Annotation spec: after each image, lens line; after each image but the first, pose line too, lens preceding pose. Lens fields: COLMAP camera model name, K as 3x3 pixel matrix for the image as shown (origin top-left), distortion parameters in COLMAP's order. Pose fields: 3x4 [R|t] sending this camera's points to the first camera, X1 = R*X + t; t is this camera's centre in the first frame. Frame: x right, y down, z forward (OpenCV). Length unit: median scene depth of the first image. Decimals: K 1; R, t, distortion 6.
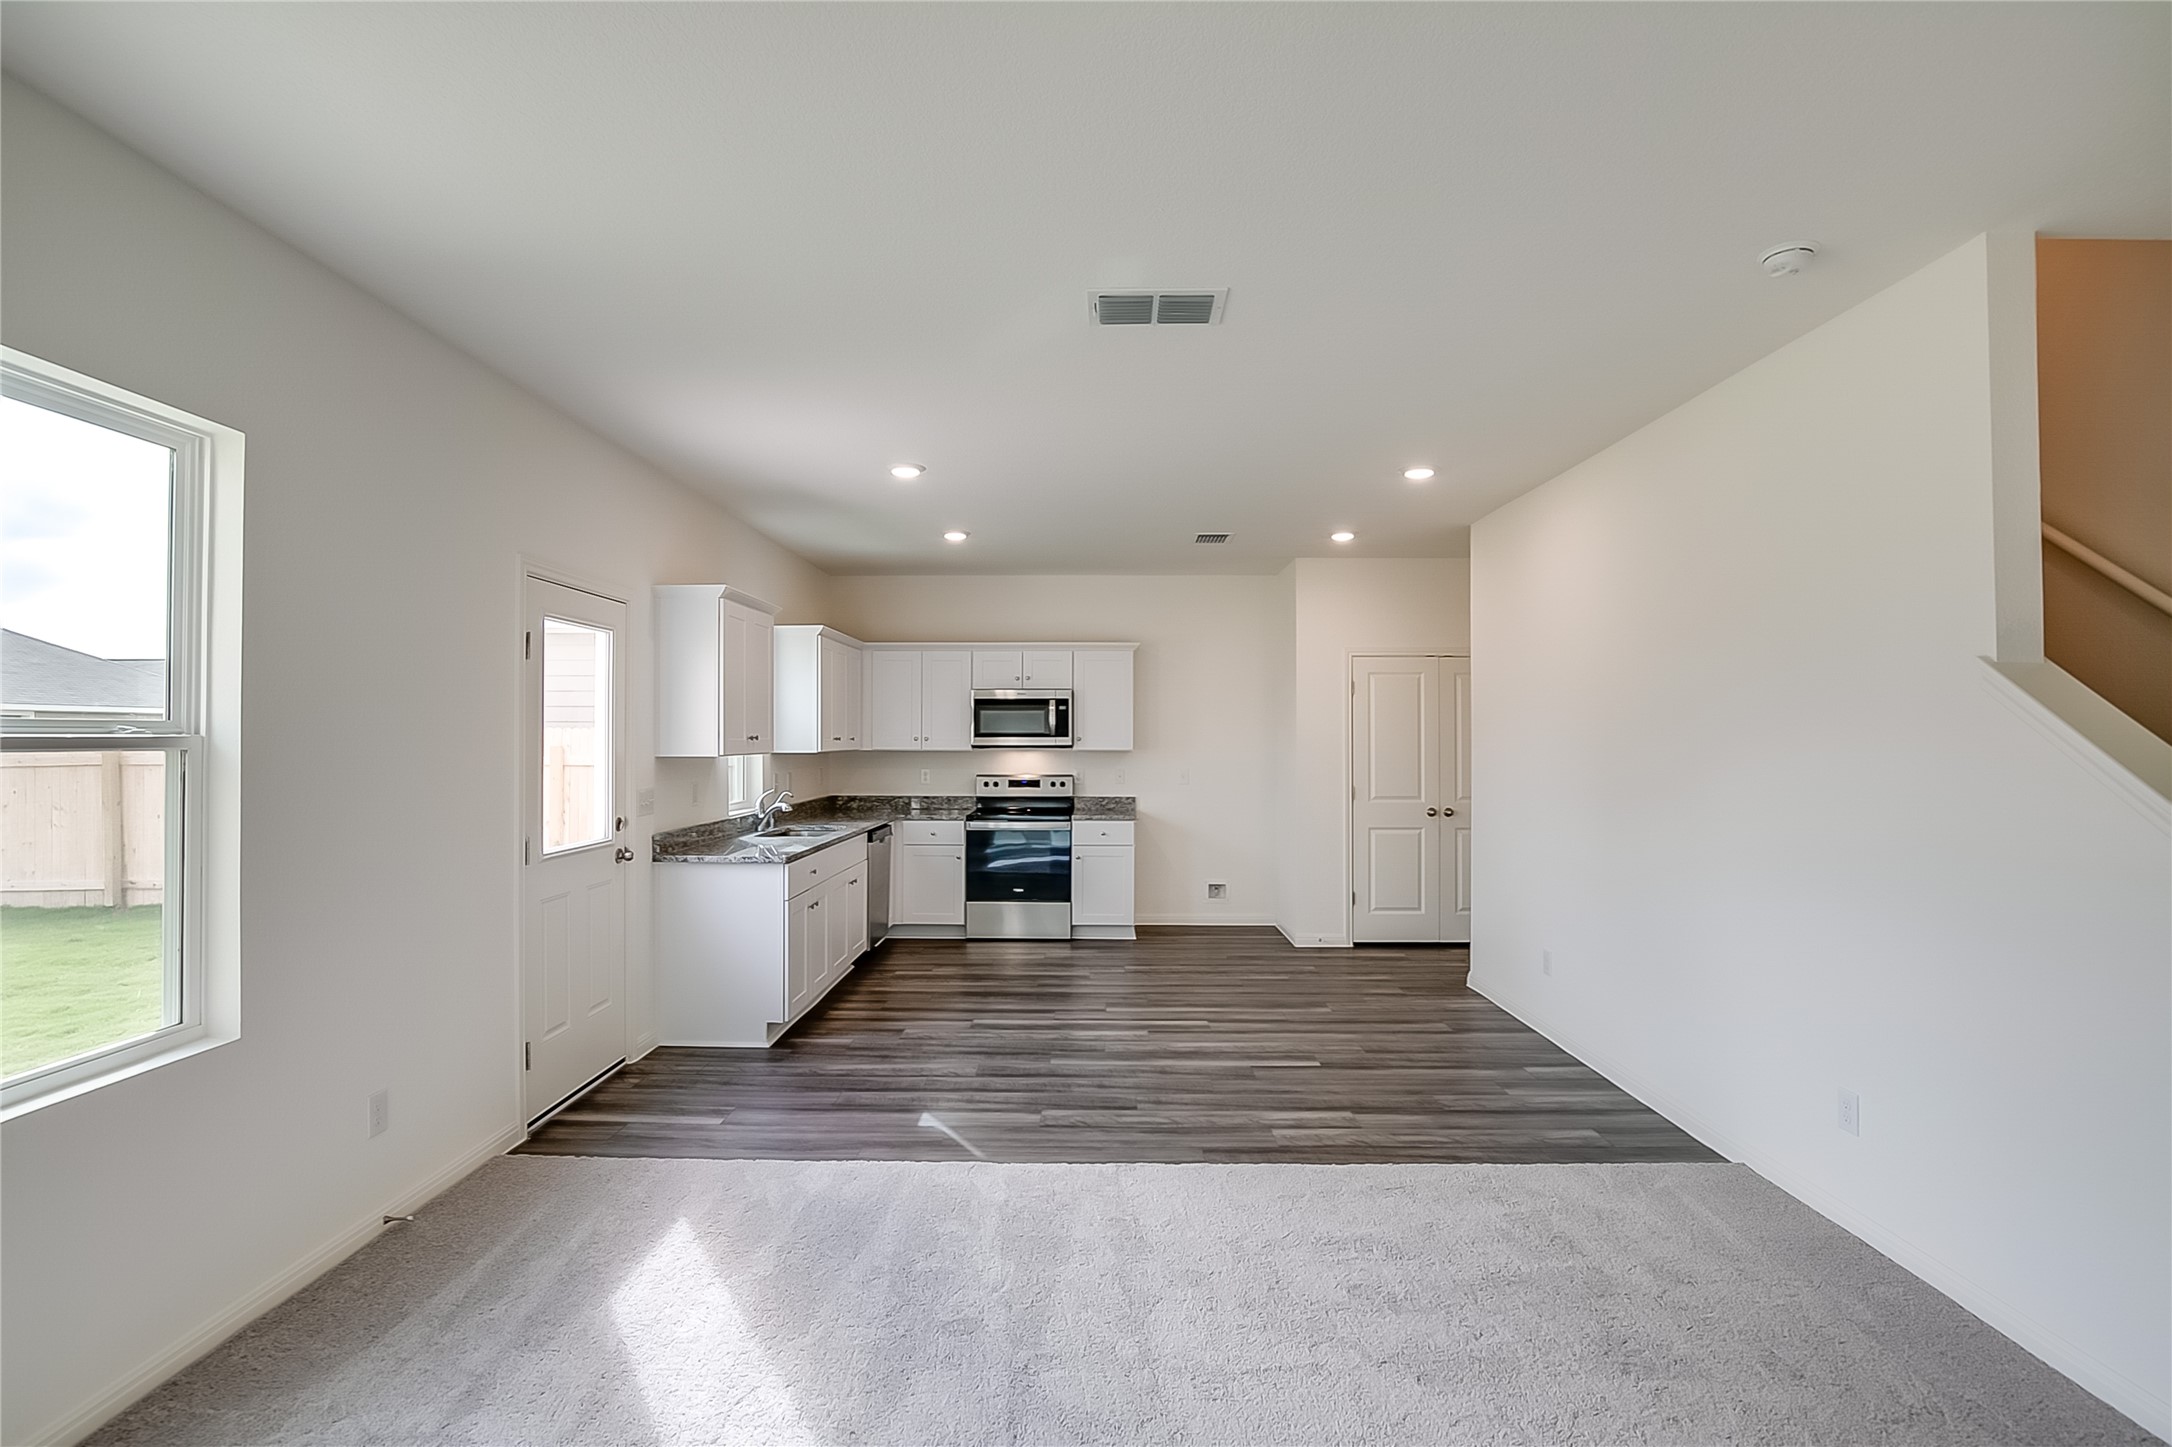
lens RADIAL K [[1007.7, 0, 1085.3], [0, 1007.7, 727.0], [0, 0, 1]] dist [-0.036156, 0.007817]
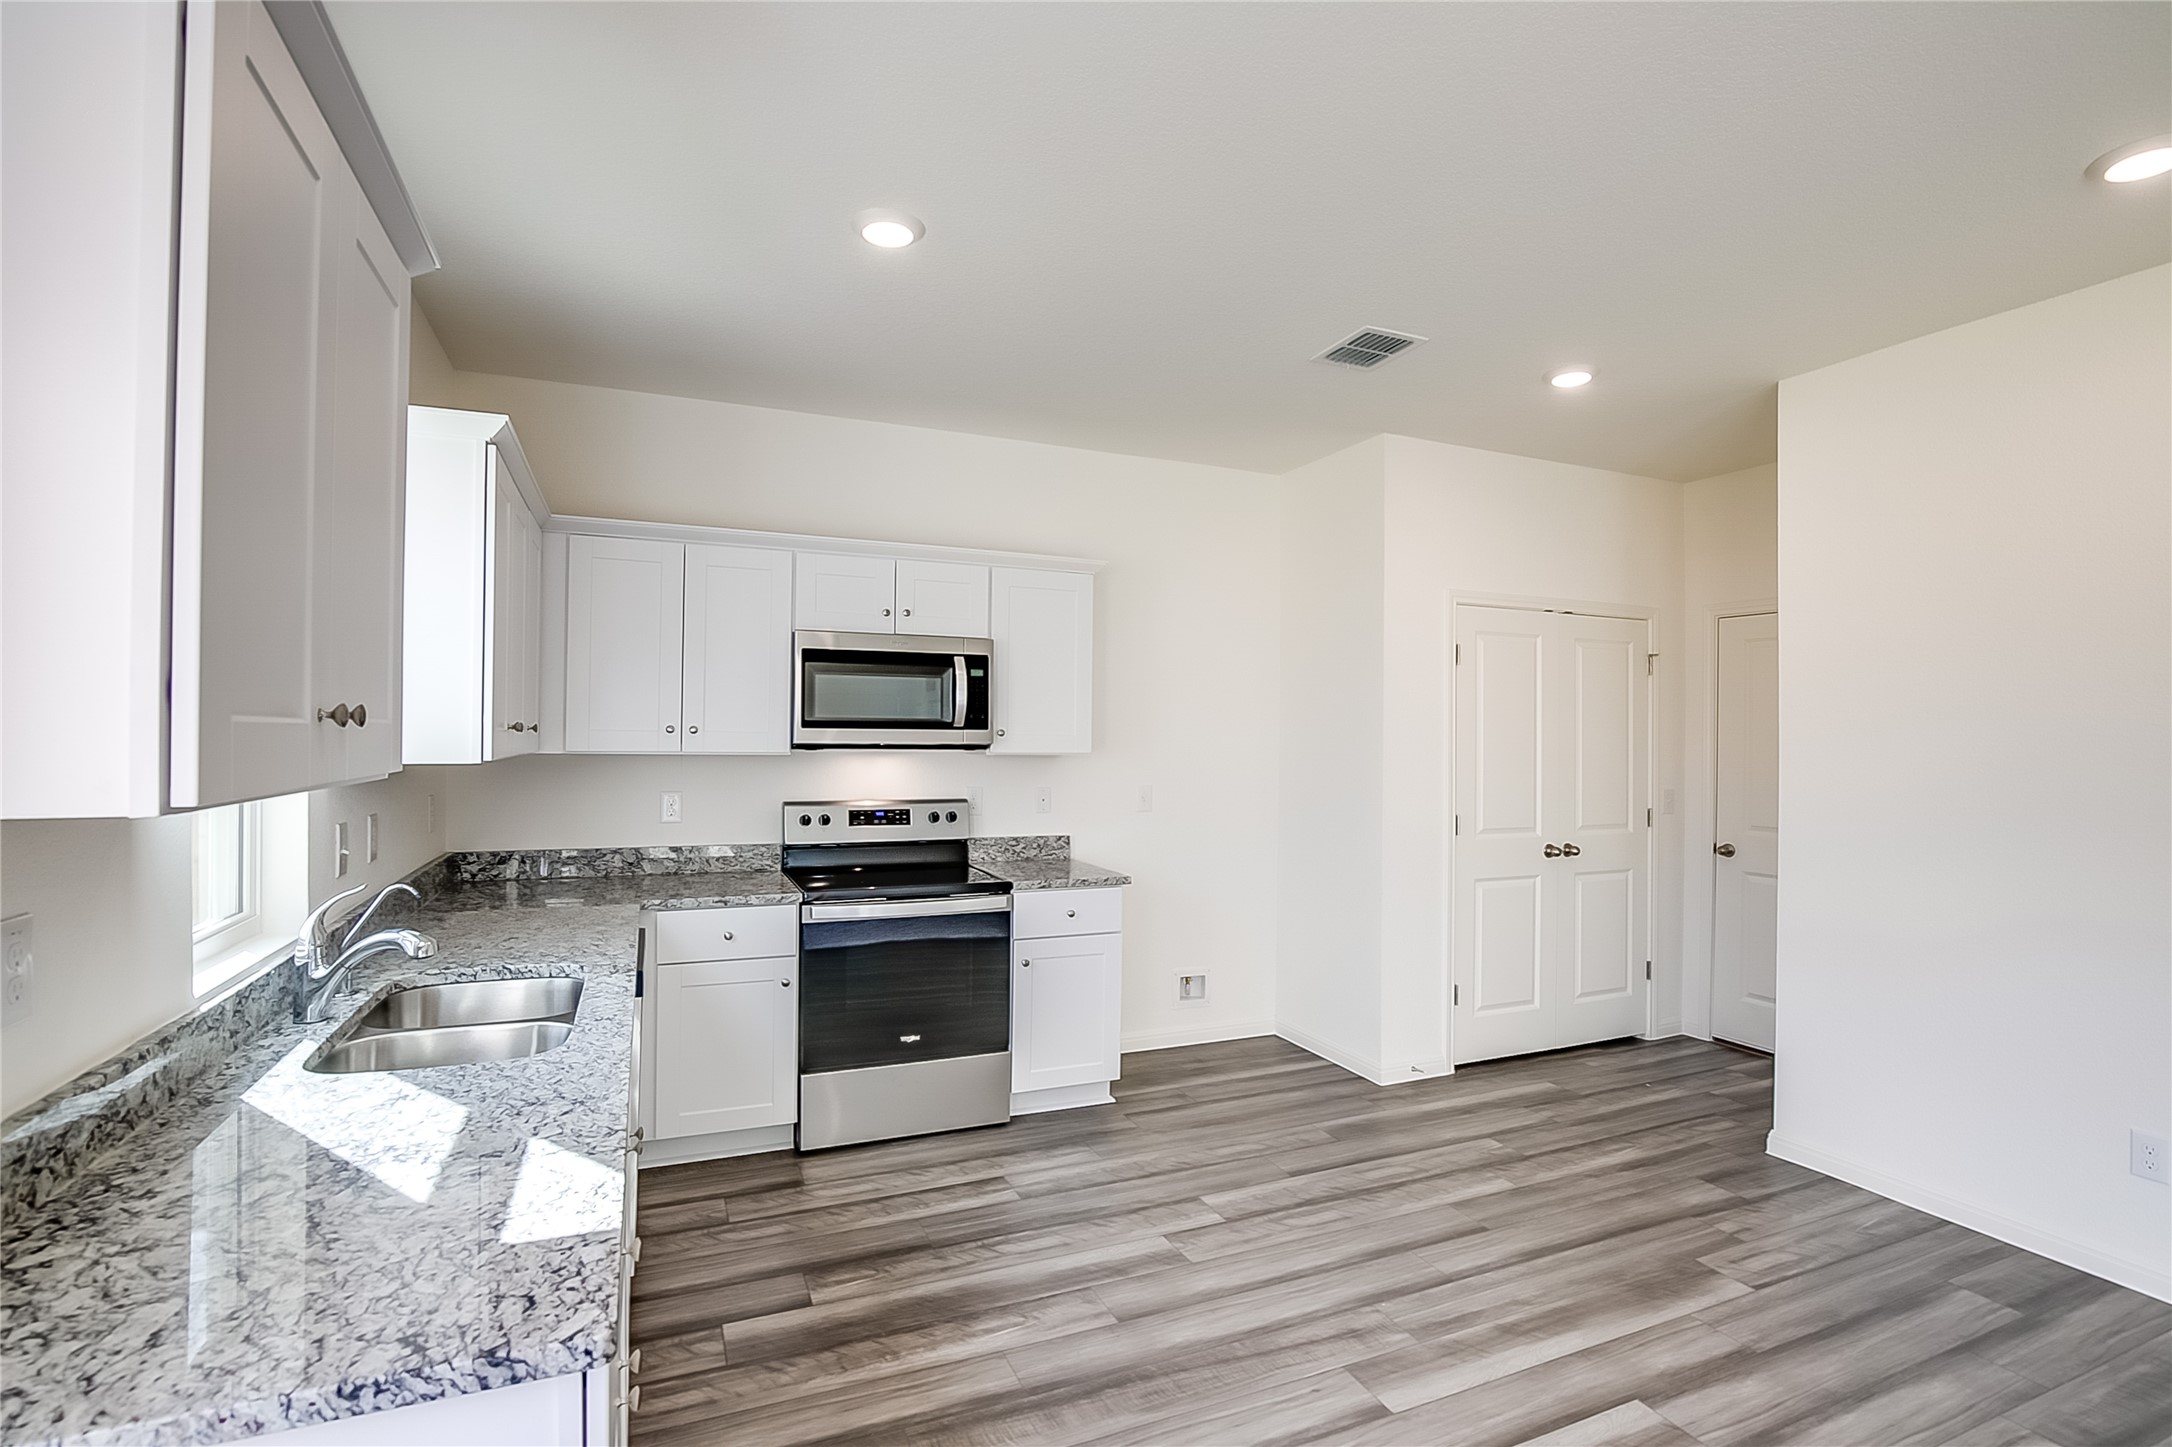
lens RADIAL K [[1007.7, 0, 1088.0], [0, 1007.7, 733.4], [0, 0, 1]] dist [-0.036156, 0.007817]
pose [[0.913108, 0.010248, 0.407588, -0.240221], [-0.013793, 0.999888, 0.005759, 0.010976], [-0.407484, -0.010880, 0.913148, 0.656741]]
